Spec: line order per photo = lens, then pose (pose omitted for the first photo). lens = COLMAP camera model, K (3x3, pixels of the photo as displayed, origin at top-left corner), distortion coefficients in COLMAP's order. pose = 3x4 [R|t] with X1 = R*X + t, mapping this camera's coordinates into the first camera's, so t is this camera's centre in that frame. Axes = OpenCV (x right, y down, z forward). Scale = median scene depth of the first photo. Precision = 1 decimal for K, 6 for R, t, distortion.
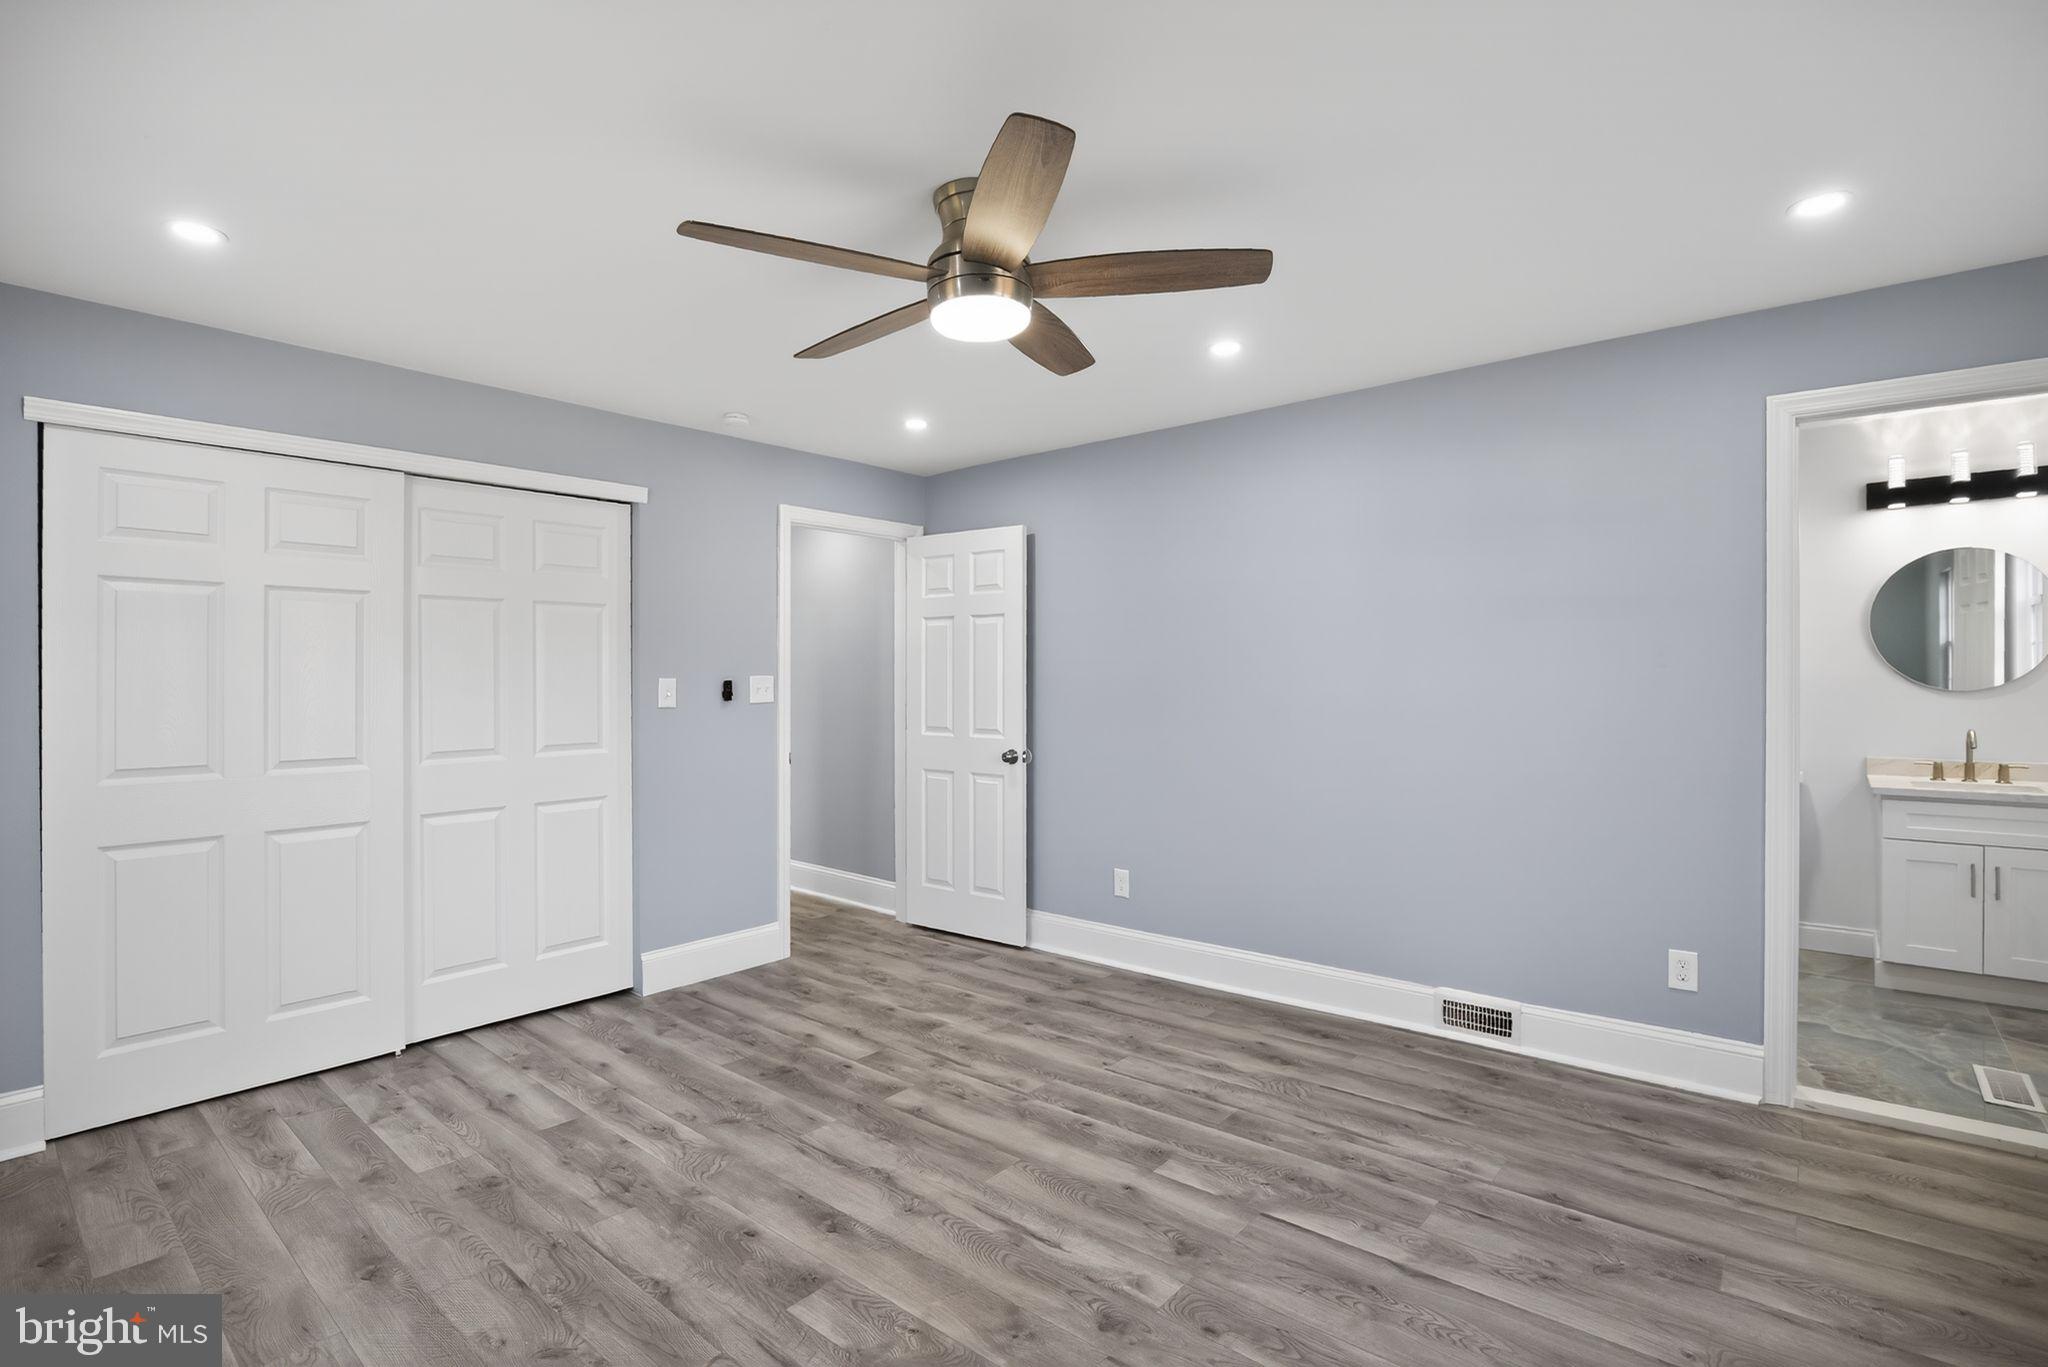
lens RADIAL K [[958.0, 0, 1032.4], [0, 958.0, 676.4], [0, 0, 1]] dist [-0.028654, 0.000533]
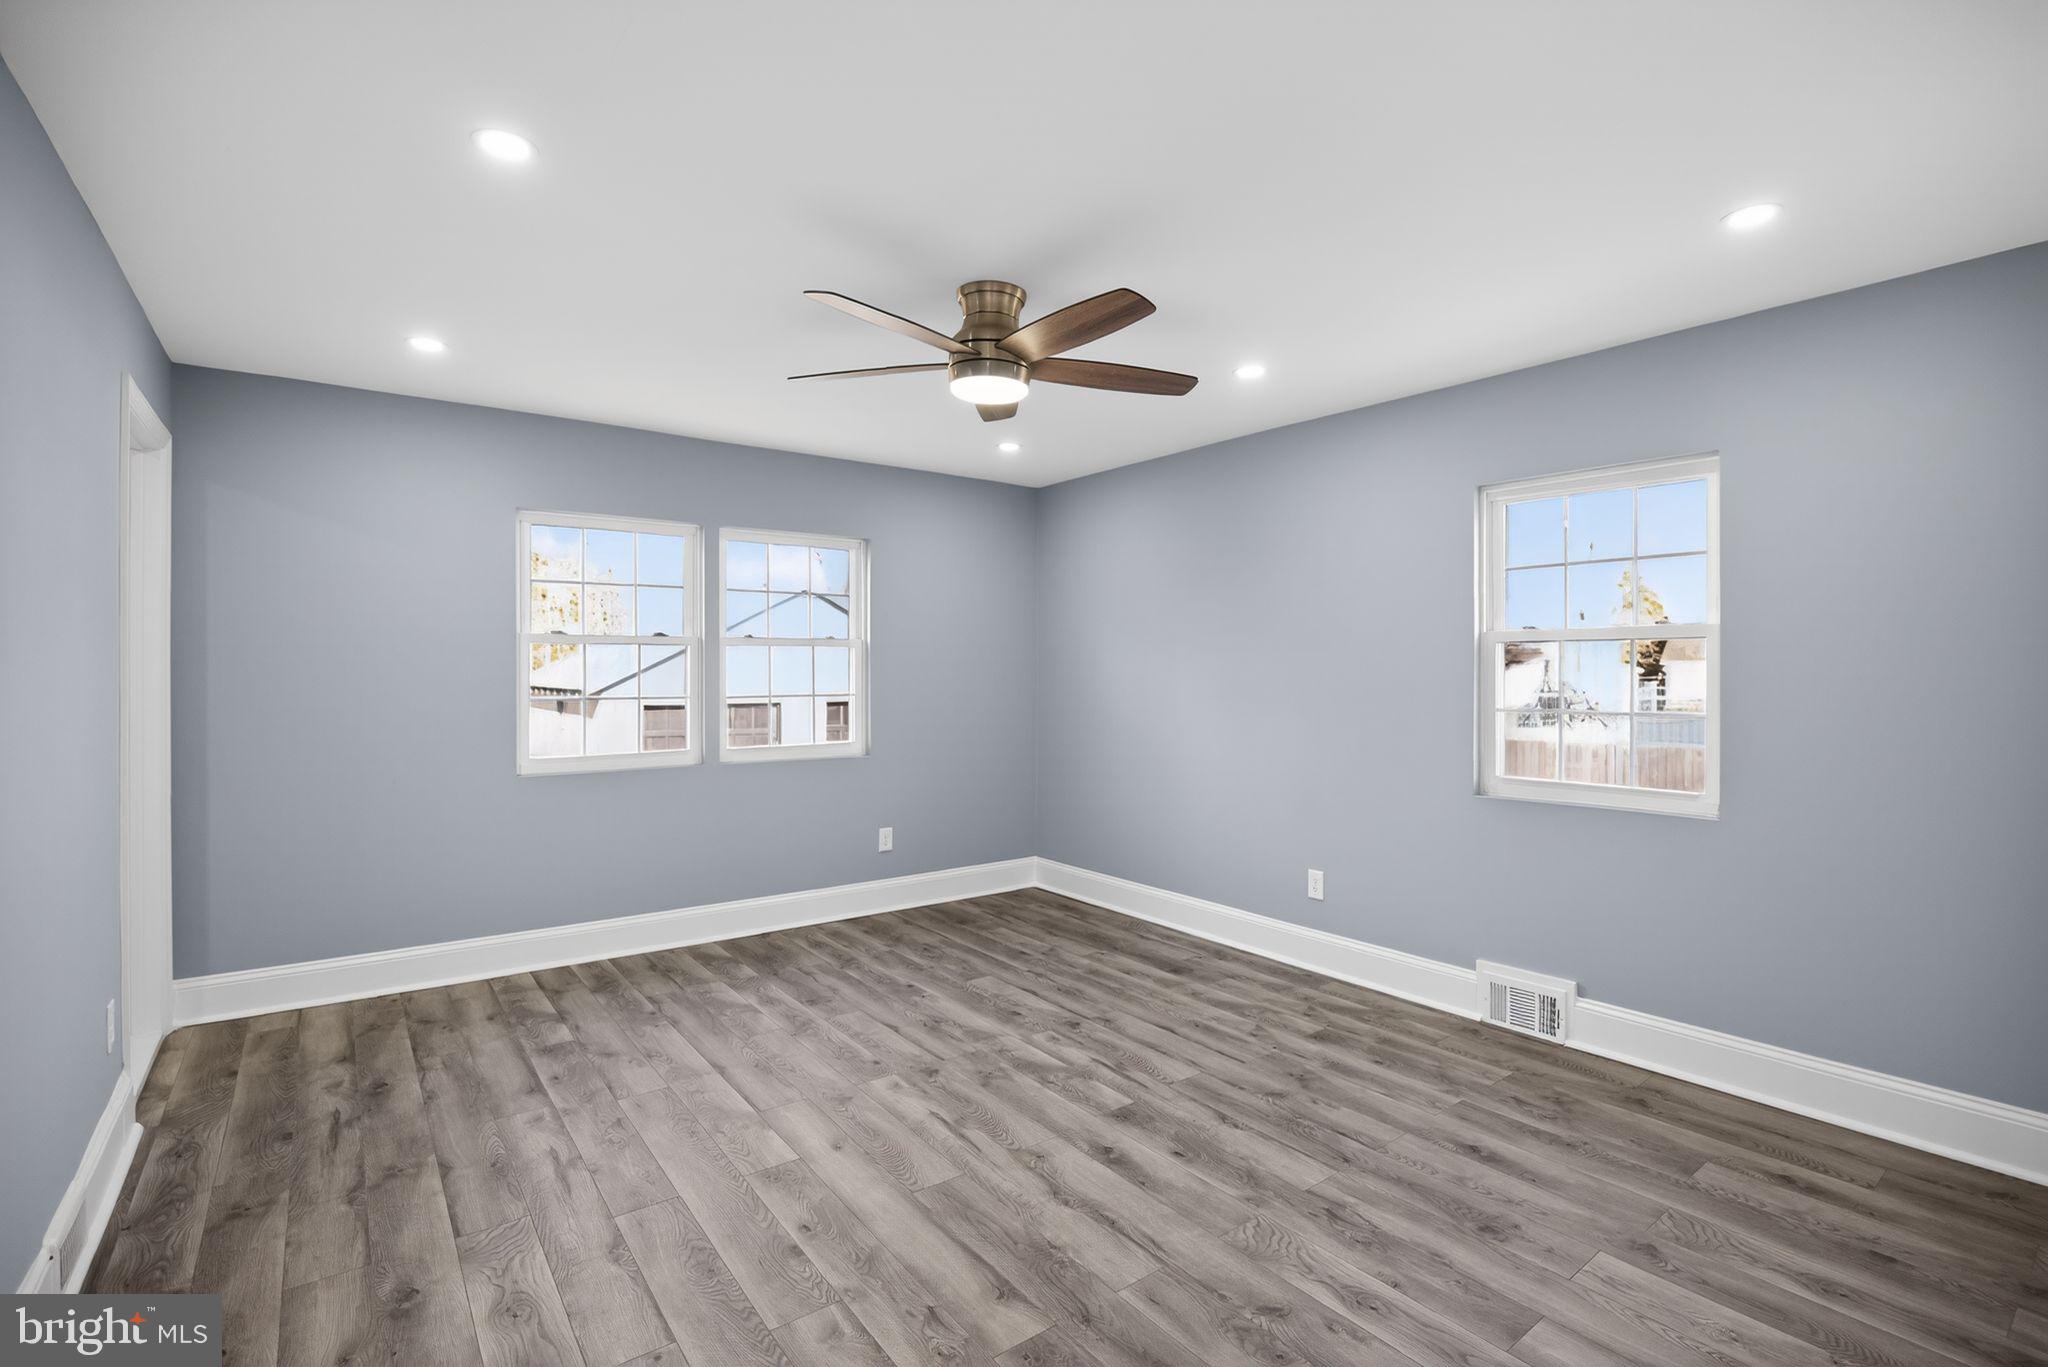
lens RADIAL K [[958.0, 0, 1023.2], [0, 958.0, 673.3], [0, 0, 1]] dist [-0.028654, 0.000533]
pose [[-0.972212, 0.003043, 0.234082, -0.347607], [0.004461, 0.999975, 0.005528, -0.000947], [-0.234059, 0.006418, -0.972201, 1.945410]]
